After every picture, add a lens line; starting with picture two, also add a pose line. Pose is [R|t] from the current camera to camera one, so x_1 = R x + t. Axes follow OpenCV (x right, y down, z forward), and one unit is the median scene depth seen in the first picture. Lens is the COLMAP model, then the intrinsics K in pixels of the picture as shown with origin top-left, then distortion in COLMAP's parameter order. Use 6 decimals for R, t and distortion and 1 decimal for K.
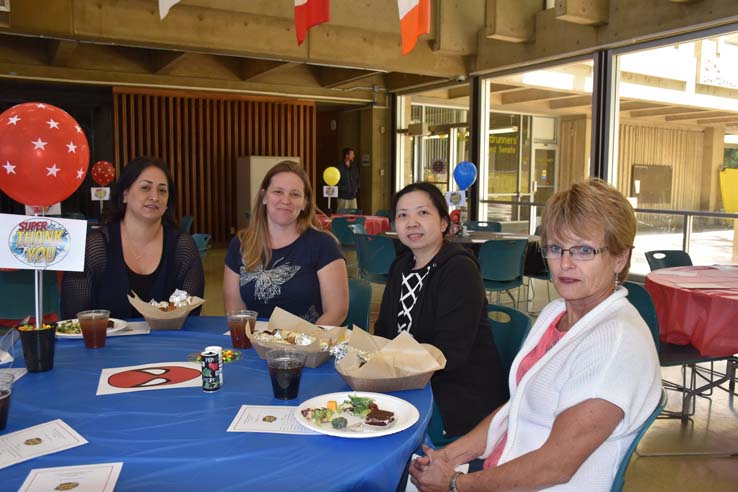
lens RADIAL K [[628.4, 0, 369.0], [0, 628.4, 246.0], [0, 0, 1]] dist [-0.119204, 0.155800]
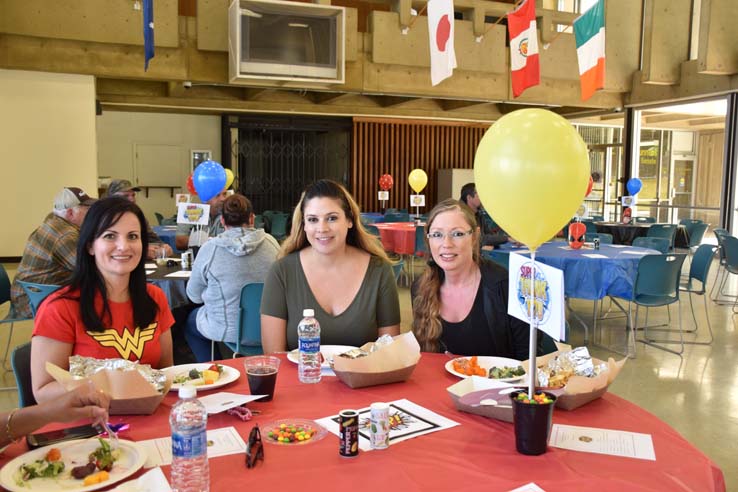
lens RADIAL K [[693.7, 0, 369.2], [0, 693.7, 259.4], [0, 0, 1]] dist [-0.122233, 0.268896]
pose [[0.988995, 0.018525, -0.146787, -0.143676], [-0.017993, 0.999826, 0.004950, 0.043625], [0.146853, -0.002254, 0.989156, -0.470257]]
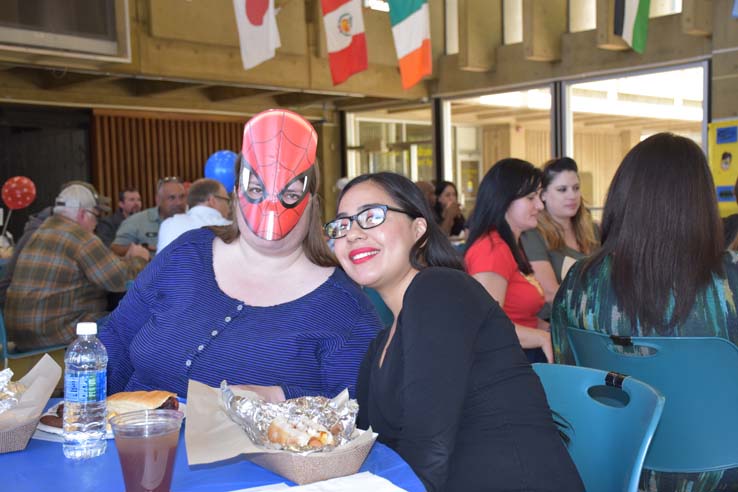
lens RADIAL K [[962.1, 0, 369.0], [0, 962.1, 246.0], [0, 0, 1]] dist [0.163877, 0.030753]
pose [[0.965064, -0.048484, 0.257490, -0.381902], [0.064853, 0.996353, -0.055458, 0.072710], [-0.253862, 0.070219, 0.964688, -0.579632]]
